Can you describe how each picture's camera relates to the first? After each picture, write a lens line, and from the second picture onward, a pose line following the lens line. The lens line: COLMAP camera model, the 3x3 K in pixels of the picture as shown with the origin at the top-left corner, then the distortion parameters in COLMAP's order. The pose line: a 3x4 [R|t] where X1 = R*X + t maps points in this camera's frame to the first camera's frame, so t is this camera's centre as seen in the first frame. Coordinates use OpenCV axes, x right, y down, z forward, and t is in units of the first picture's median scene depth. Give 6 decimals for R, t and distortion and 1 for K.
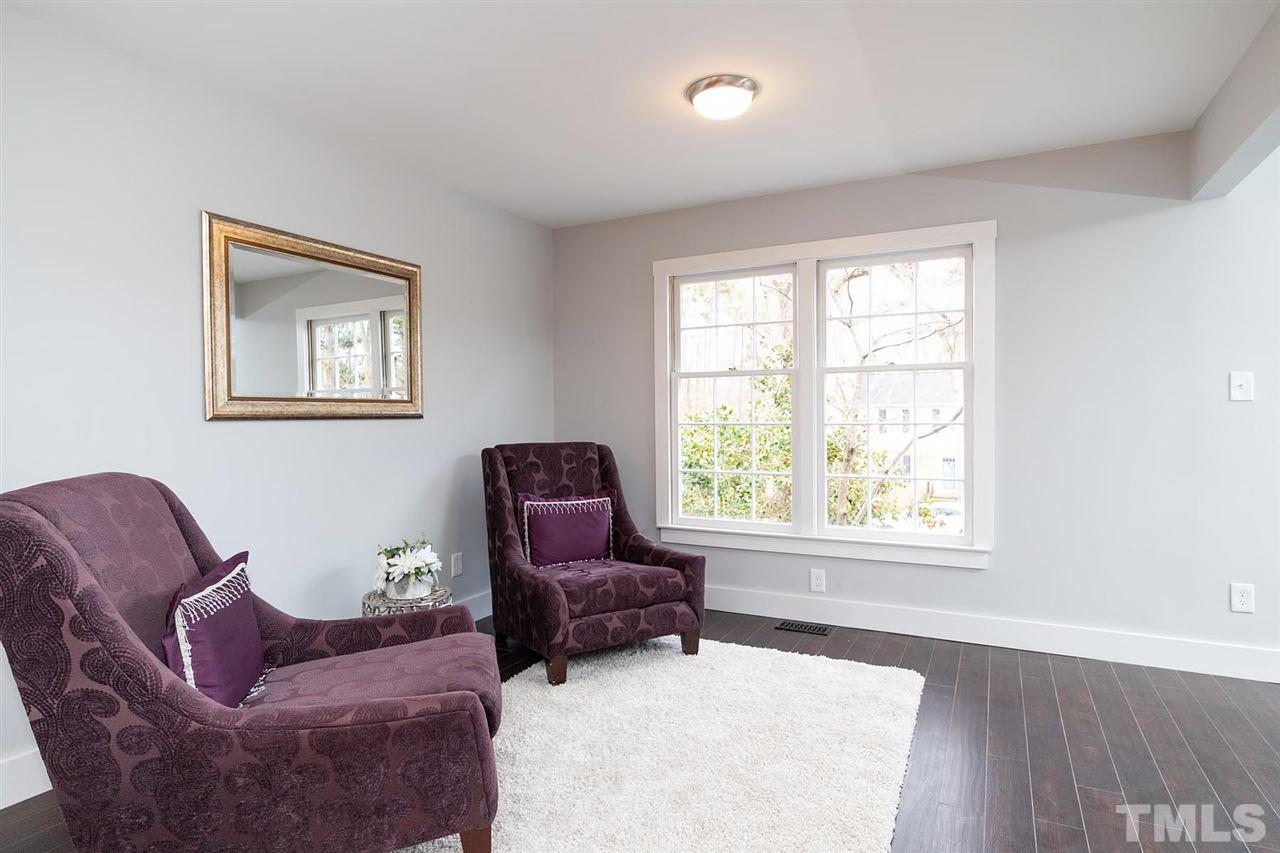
lens RADIAL K [[686.8, 0, 640.0], [0, 686.8, 426.5], [0, 0, 1]] dist [-0.002389, 0.001119]
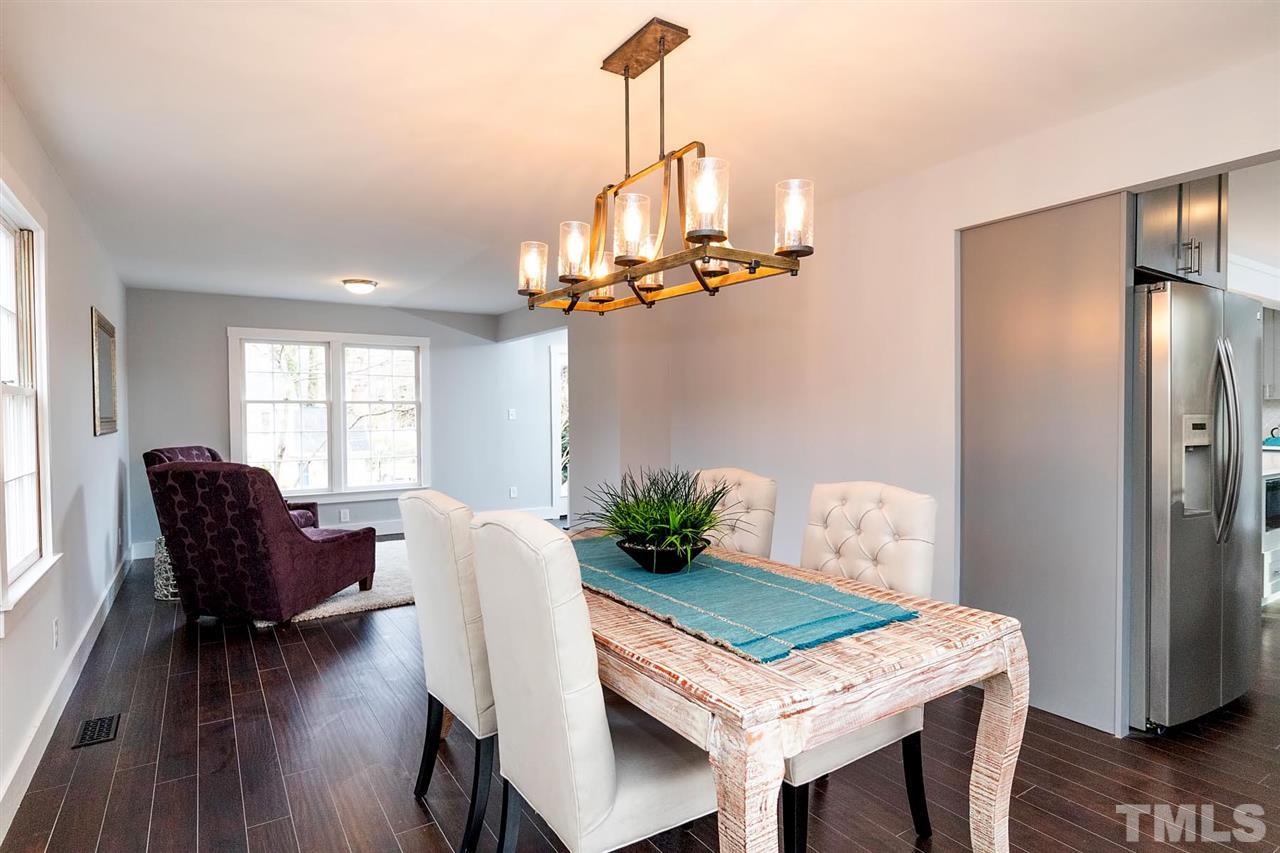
lens RADIAL K [[686.8, 0, 640.0], [0, 686.8, 426.5], [0, 0, 1]] dist [-0.002389, 0.001119]
pose [[0.510516, -0.011512, 0.859791, -1.008968], [0.014224, 0.999887, 0.004942, -0.015400], [-0.859751, 0.009707, 0.510622, -0.690023]]
